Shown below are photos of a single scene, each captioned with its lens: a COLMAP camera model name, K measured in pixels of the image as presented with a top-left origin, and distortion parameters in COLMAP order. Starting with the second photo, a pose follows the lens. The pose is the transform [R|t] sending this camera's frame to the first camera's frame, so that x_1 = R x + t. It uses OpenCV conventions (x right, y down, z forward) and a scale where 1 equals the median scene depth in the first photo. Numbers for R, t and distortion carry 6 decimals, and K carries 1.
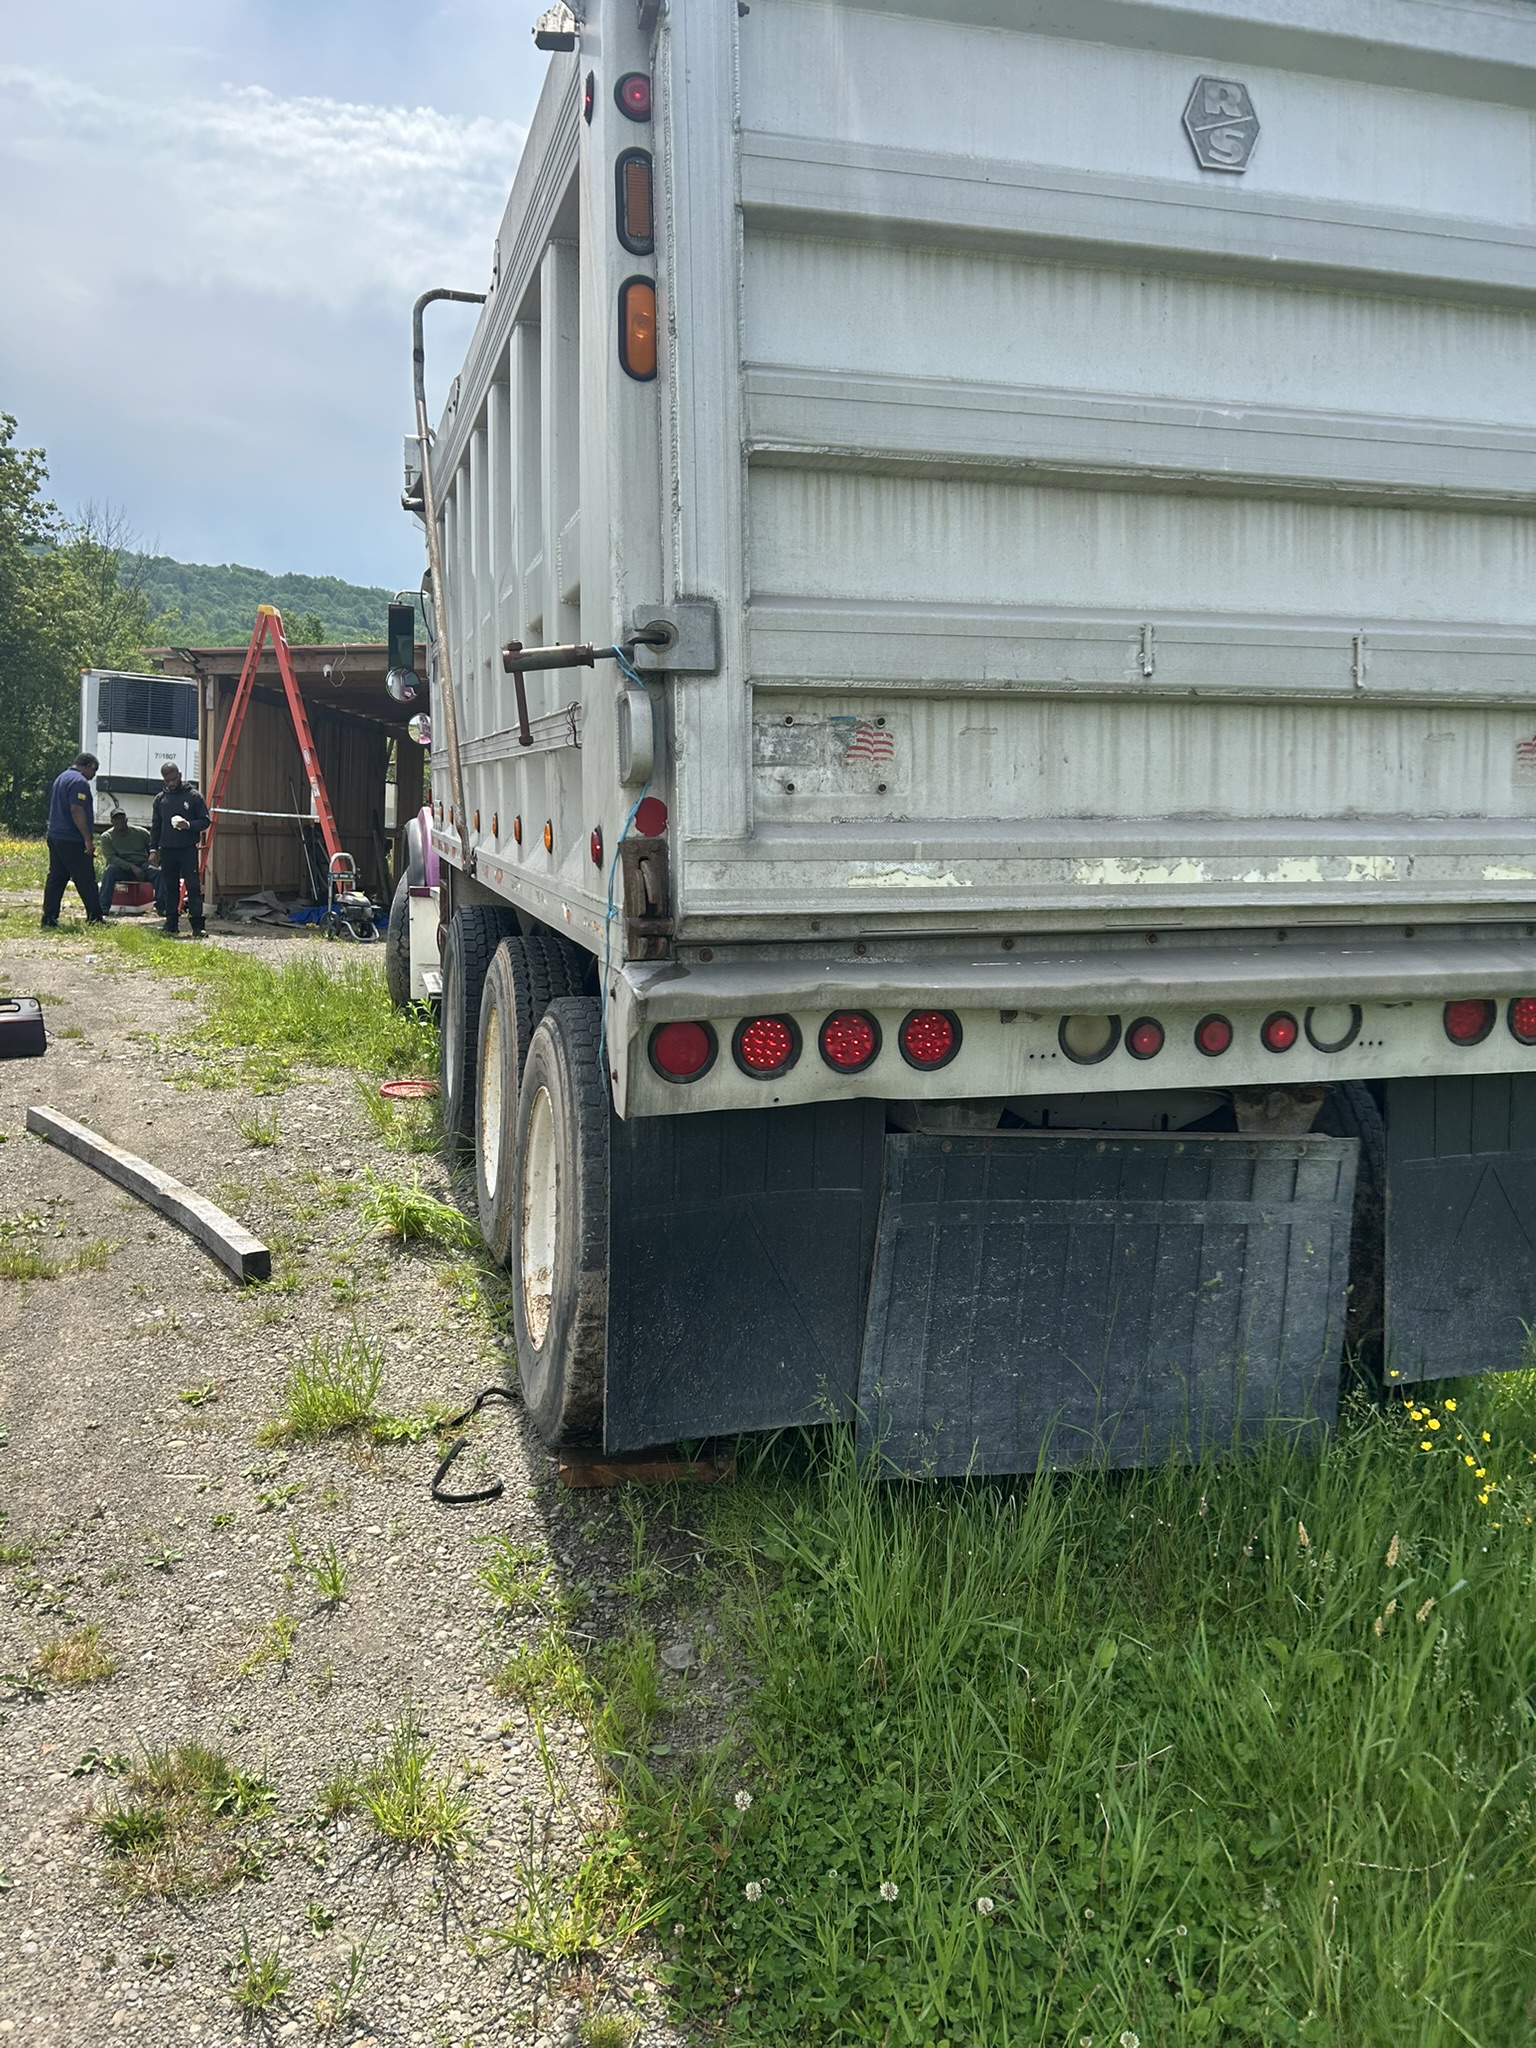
lens RADIAL K [[1544.3, 0, 748.0], [0, 1544.3, 1015.7], [0, 0, 1]] dist [0.055164, -0.057901]
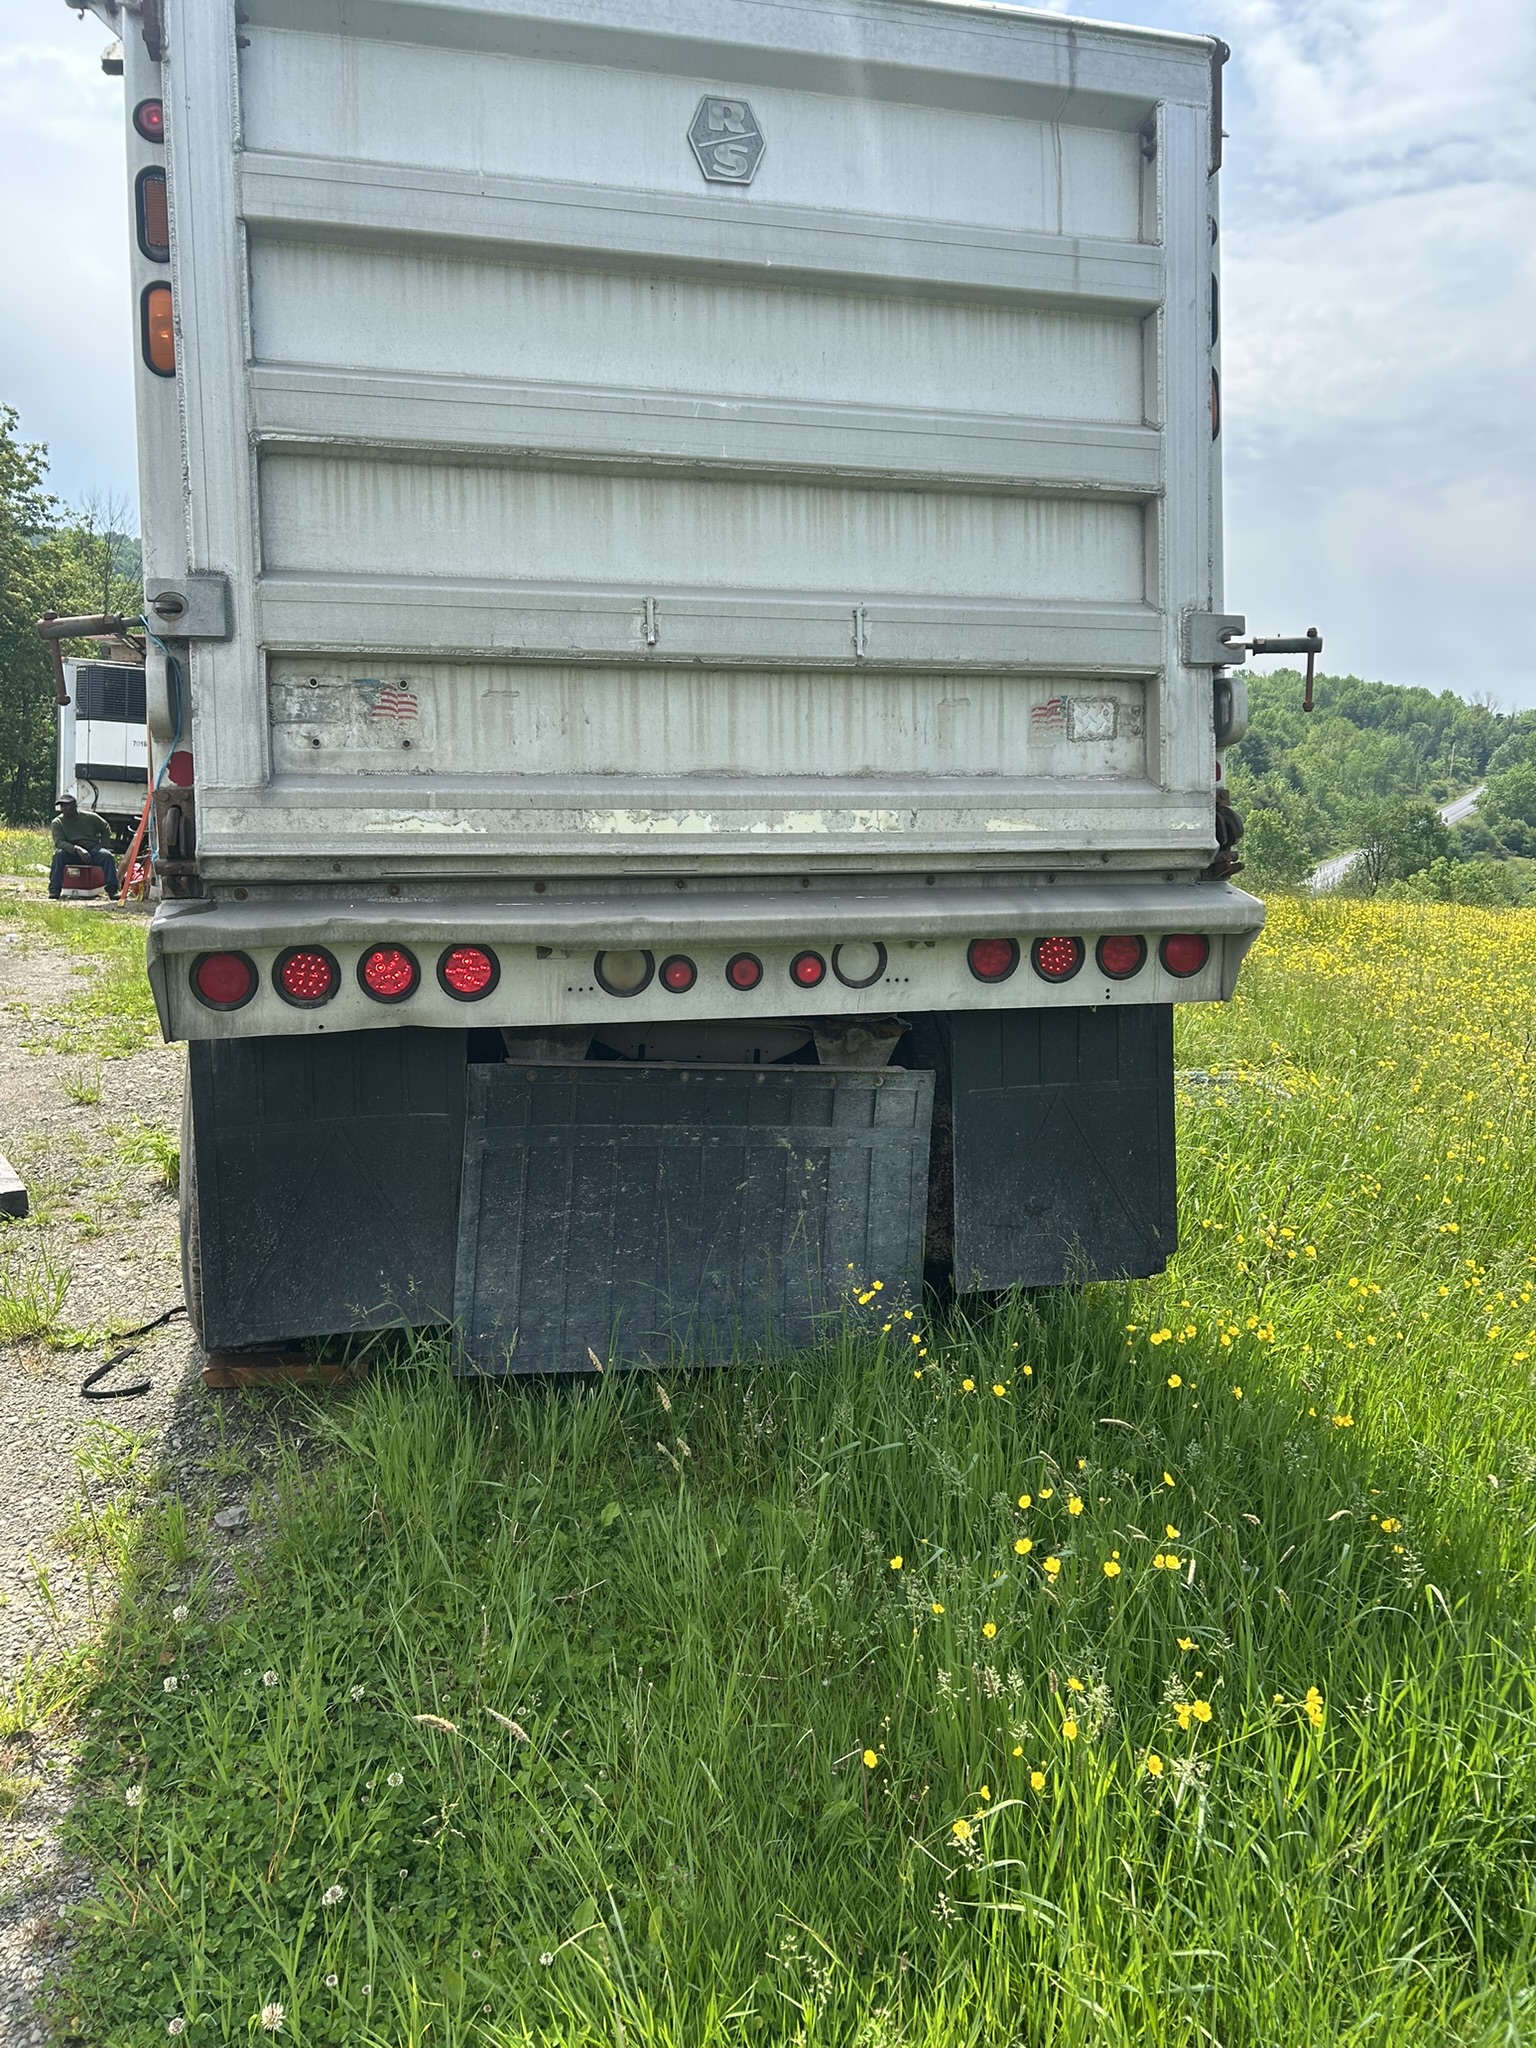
lens RADIAL K [[1544.3, 0, 774.3], [0, 1544.3, 1043.5], [0, 0, 1]] dist [0.055164, -0.057901]
pose [[0.999940, -0.001431, -0.010875, 0.342913], [0.001680, 0.999736, 0.022910, 0.040247], [0.010839, -0.022927, 0.999678, -0.111931]]
